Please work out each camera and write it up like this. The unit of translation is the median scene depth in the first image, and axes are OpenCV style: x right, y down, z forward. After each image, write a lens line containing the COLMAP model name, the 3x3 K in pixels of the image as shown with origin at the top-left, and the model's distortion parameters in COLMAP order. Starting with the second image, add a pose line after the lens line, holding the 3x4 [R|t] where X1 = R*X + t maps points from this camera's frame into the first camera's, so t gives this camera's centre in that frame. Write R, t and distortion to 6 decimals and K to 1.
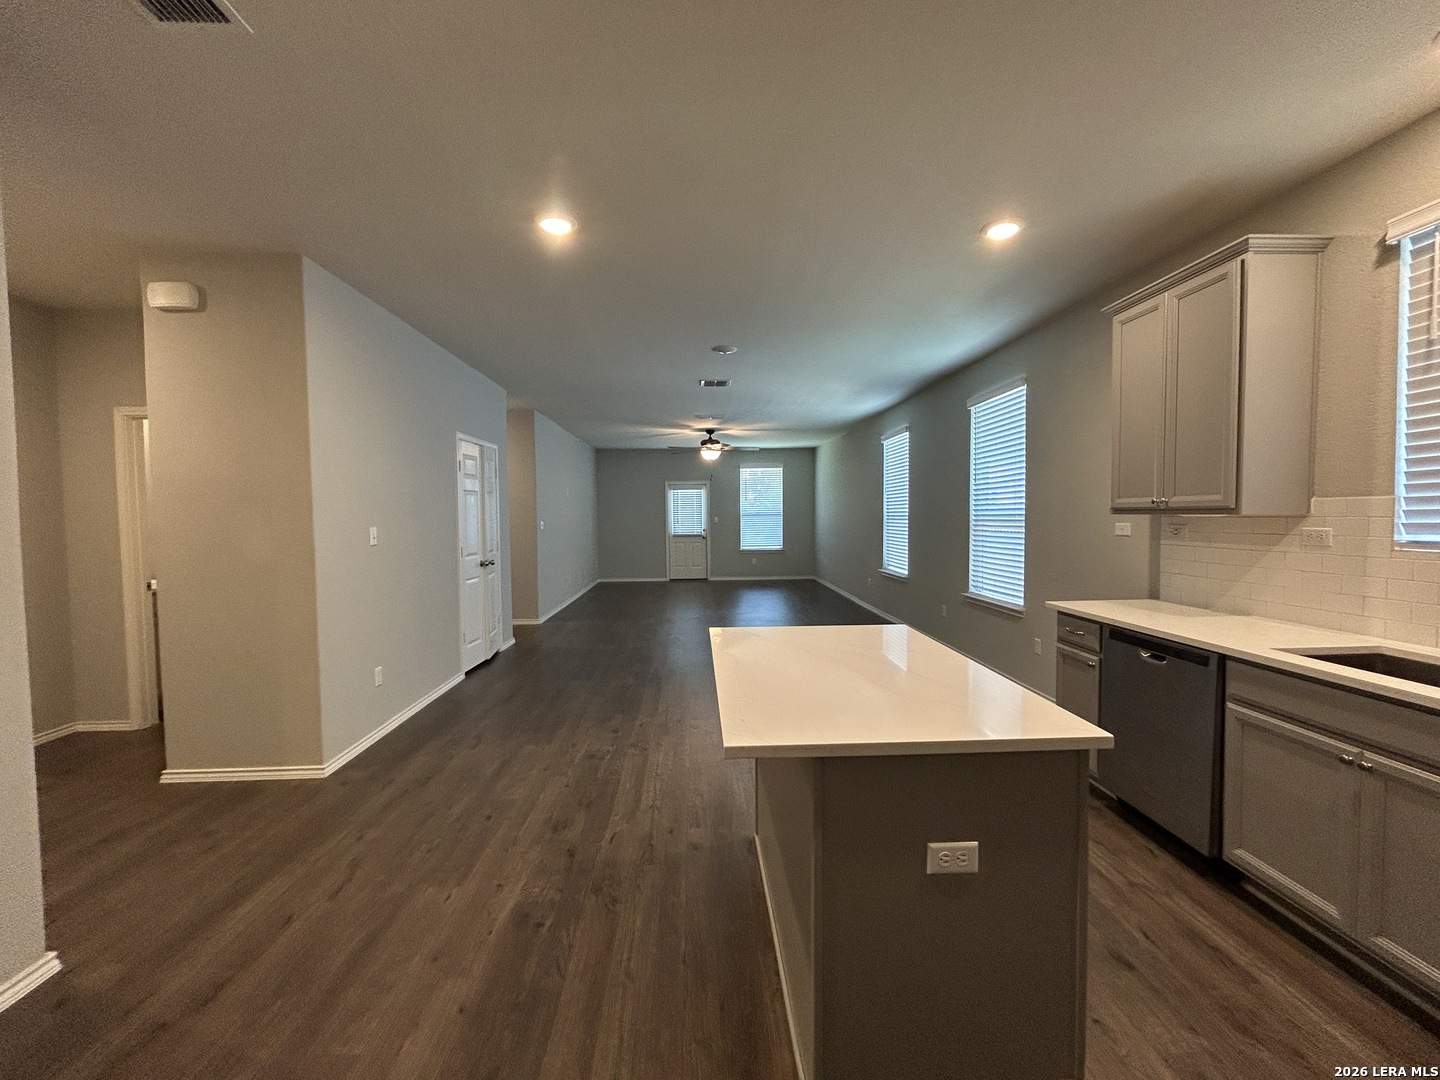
lens RADIAL K [[584.2, 0, 719.6], [0, 584.2, 536.8], [0, 0, 1]] dist [-0.000204, 0.000149]
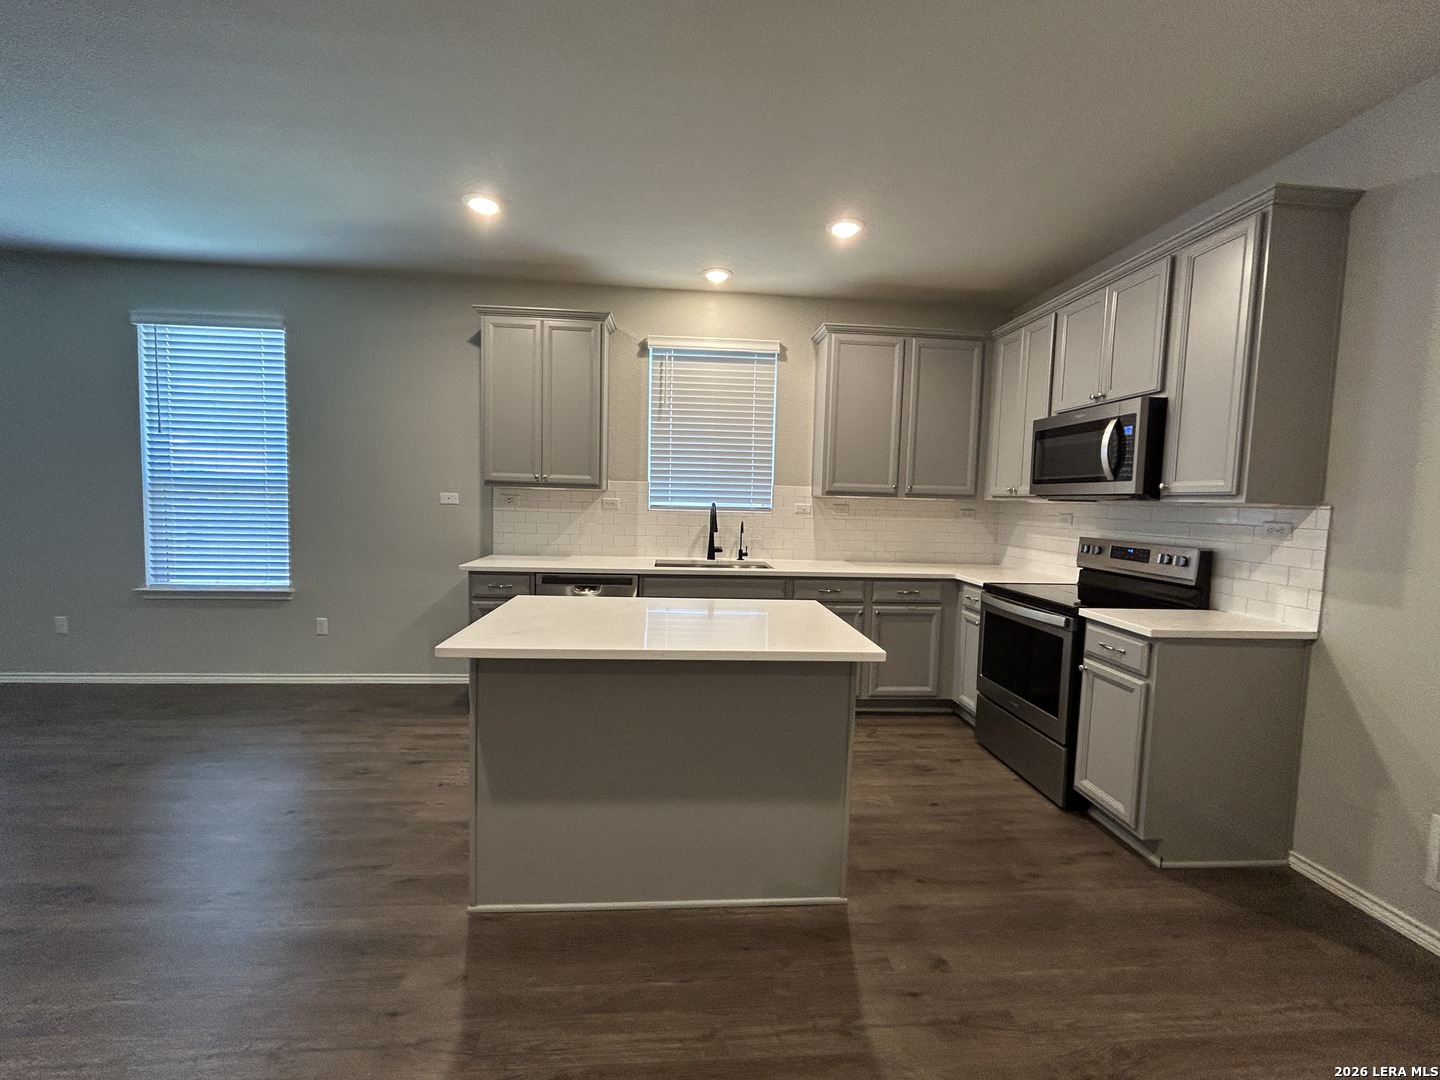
lens RADIAL K [[584.2, 0, 719.6], [0, 584.2, 536.8], [0, 0, 1]] dist [-0.000204, 0.000149]
pose [[-0.034043, -0.058268, 0.997720, -0.336917], [0.009831, 0.998231, 0.058634, 0.000224], [-0.999372, 0.011804, -0.033410, 0.360574]]
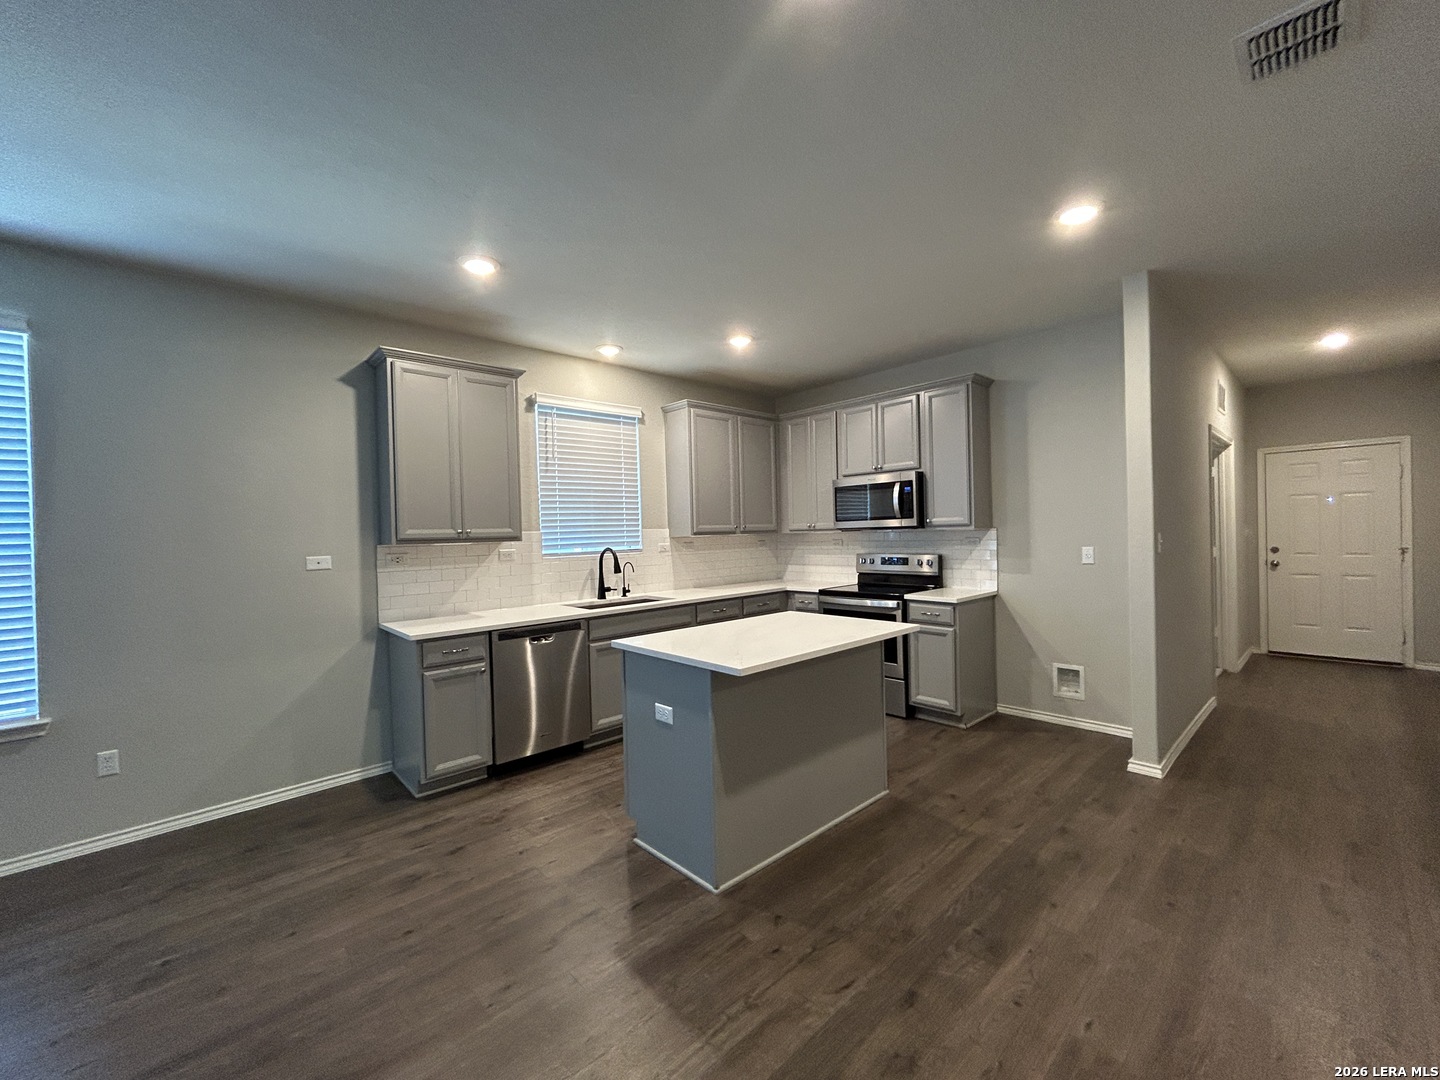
lens RADIAL K [[584.2, 0, 719.6], [0, 584.2, 536.8], [0, 0, 1]] dist [-0.000204, 0.000149]
pose [[-0.645768, 0.020873, 0.763249, -0.325179], [0.061121, 0.997832, 0.024425, -0.027290], [-0.761084, 0.062423, -0.645643, 0.788708]]
